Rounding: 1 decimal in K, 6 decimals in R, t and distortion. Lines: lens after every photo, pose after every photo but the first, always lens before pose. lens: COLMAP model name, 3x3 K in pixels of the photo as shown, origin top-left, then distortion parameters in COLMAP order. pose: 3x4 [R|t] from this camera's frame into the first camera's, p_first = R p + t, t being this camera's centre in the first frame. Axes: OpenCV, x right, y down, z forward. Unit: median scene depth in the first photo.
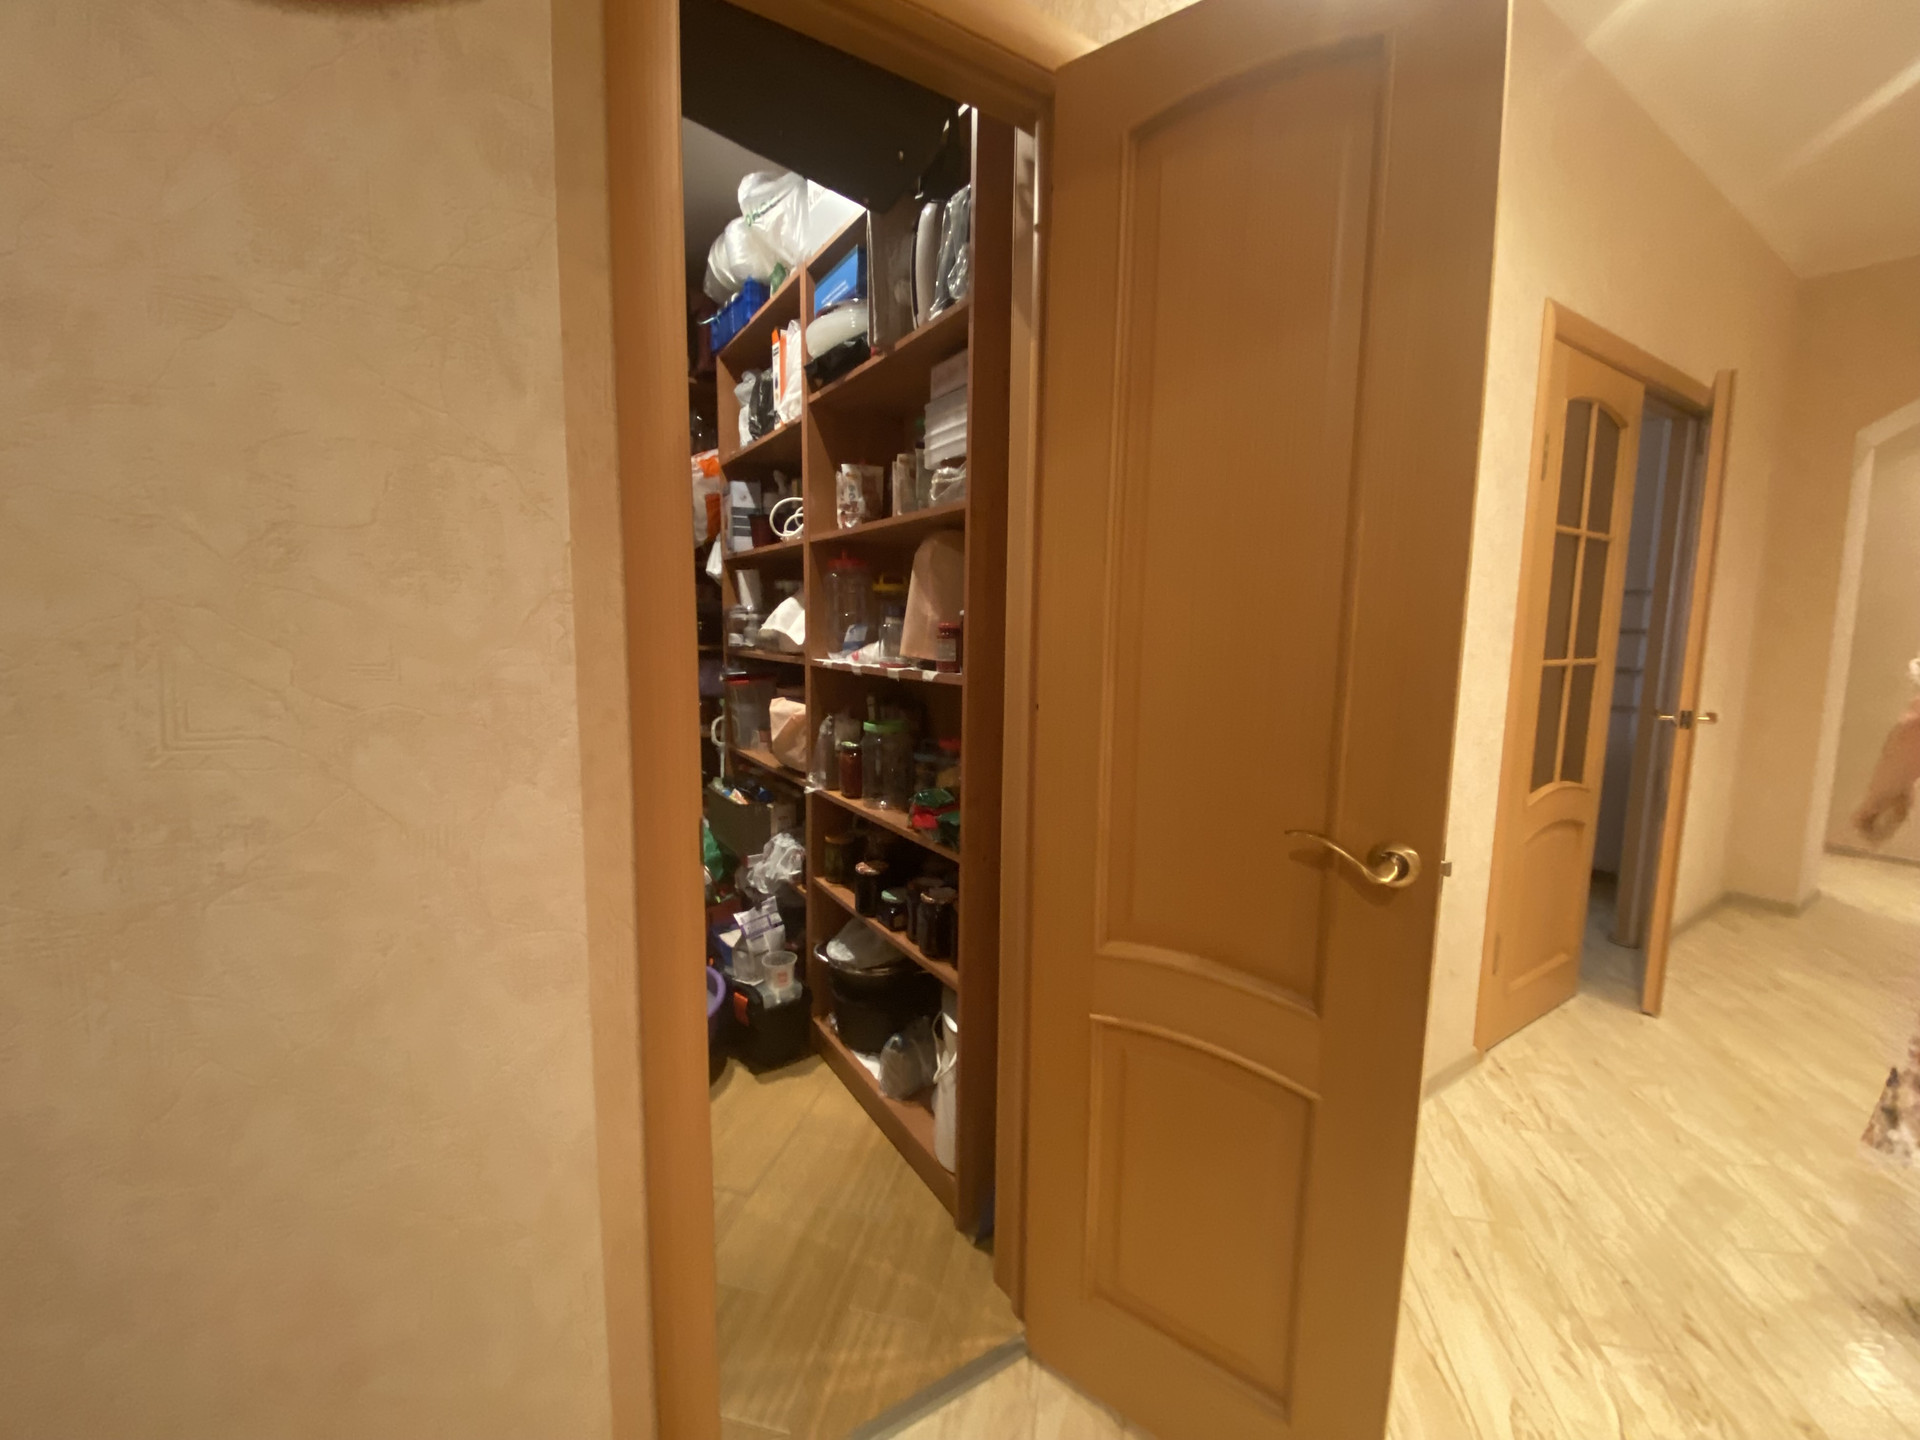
lens RADIAL K [[767.0, 0, 962.6], [0, 767.0, 714.5], [0, 0, 1]] dist [0.025813, -0.024862]
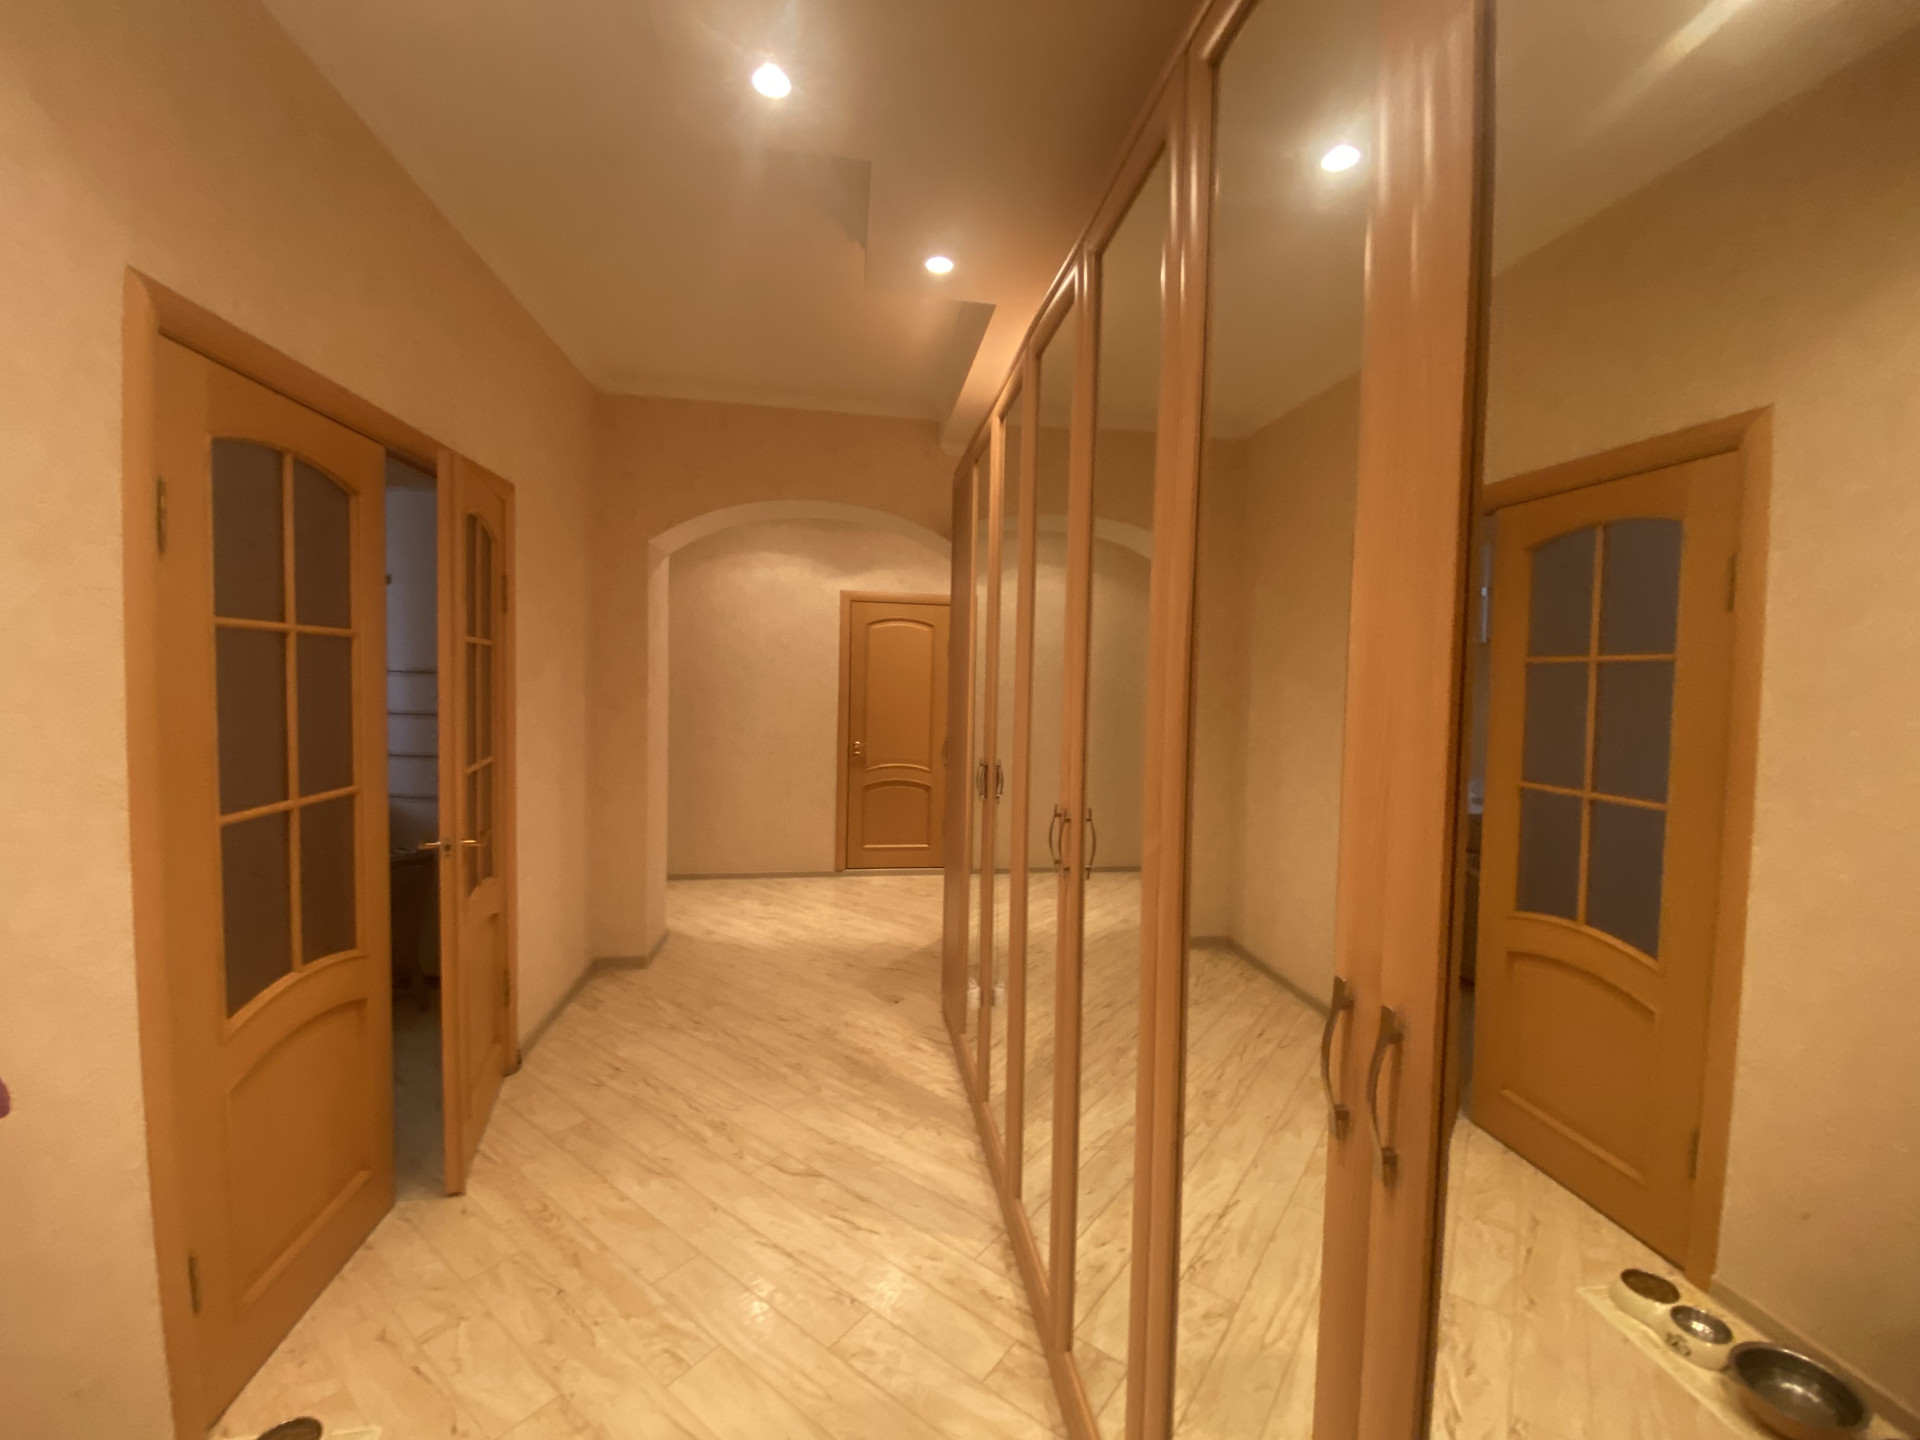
lens RADIAL K [[767.0, 0, 962.6], [0, 767.0, 714.5], [0, 0, 1]] dist [0.025813, -0.024862]
pose [[0.404938, -0.043489, 0.913309, 0.365891], [0.087554, 0.996123, 0.008613, -0.097514], [-0.910143, 0.076476, 0.407175, 0.126128]]
